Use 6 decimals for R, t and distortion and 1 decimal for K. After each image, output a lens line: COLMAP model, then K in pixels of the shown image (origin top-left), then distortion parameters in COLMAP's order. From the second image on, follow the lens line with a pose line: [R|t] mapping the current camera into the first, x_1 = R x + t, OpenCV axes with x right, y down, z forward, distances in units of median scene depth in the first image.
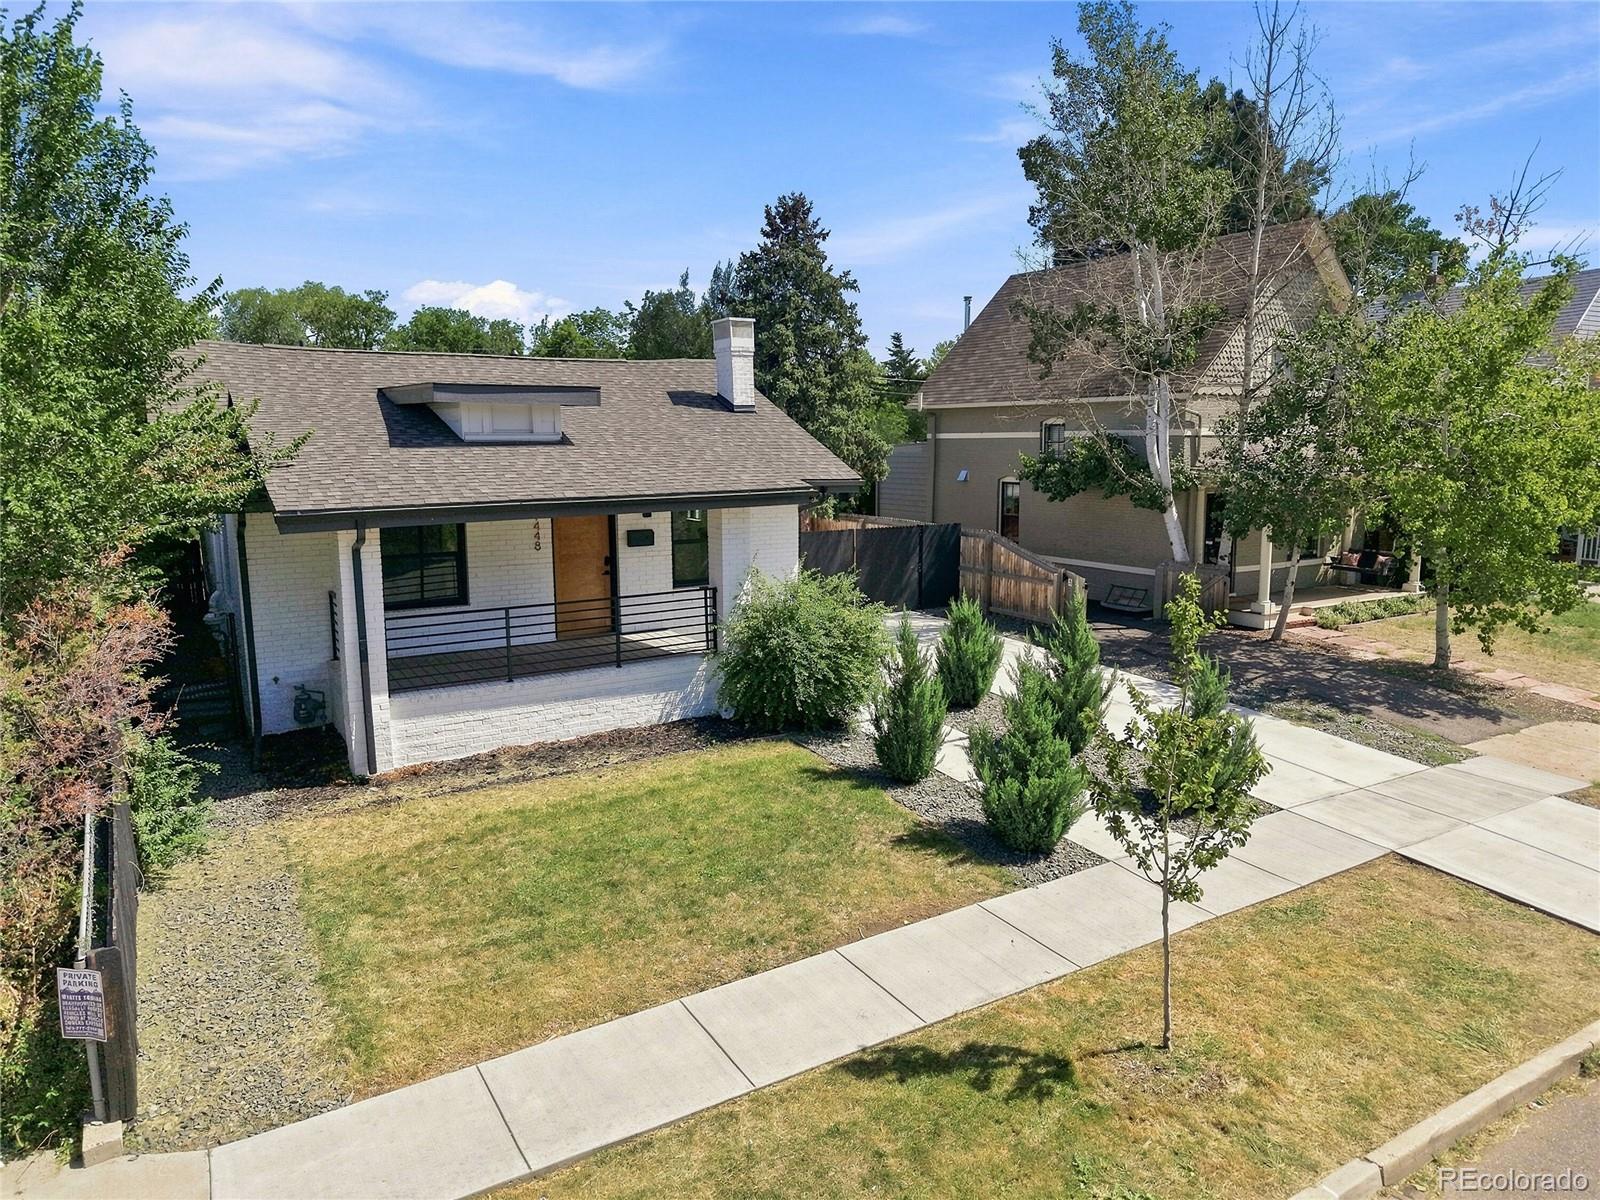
lens RADIAL K [[1065.7, 0, 800.0], [0, 1065.7, 600.0], [0, 0, 1]] dist [0.053167, -0.056763]
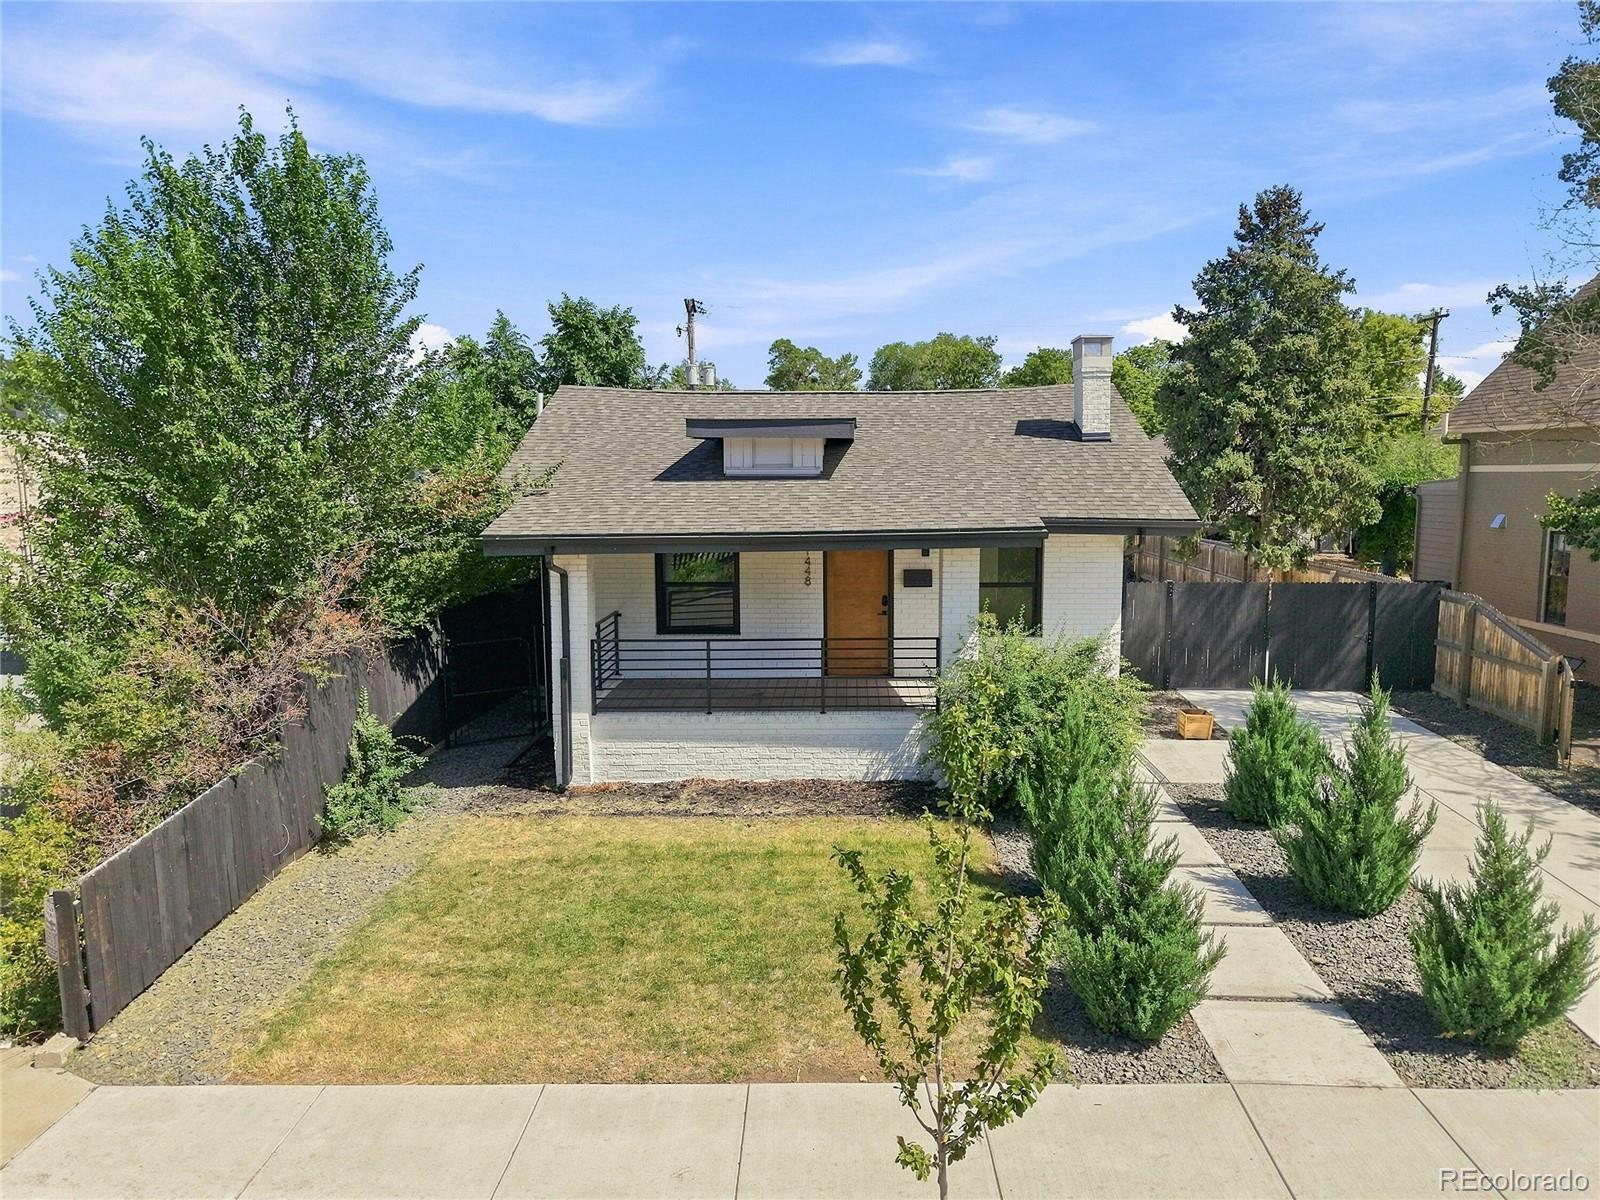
lens RADIAL K [[1079.4, 0, 802.9], [0, 1079.4, 570.4], [0, 0, 1]] dist [0.048927, -0.054182]
pose [[0.840056, 0.054562, -0.539749, 0.329674], [-0.085116, 0.995863, -0.031803, -0.031473], [0.535781, 0.072657, 0.841225, 0.185097]]
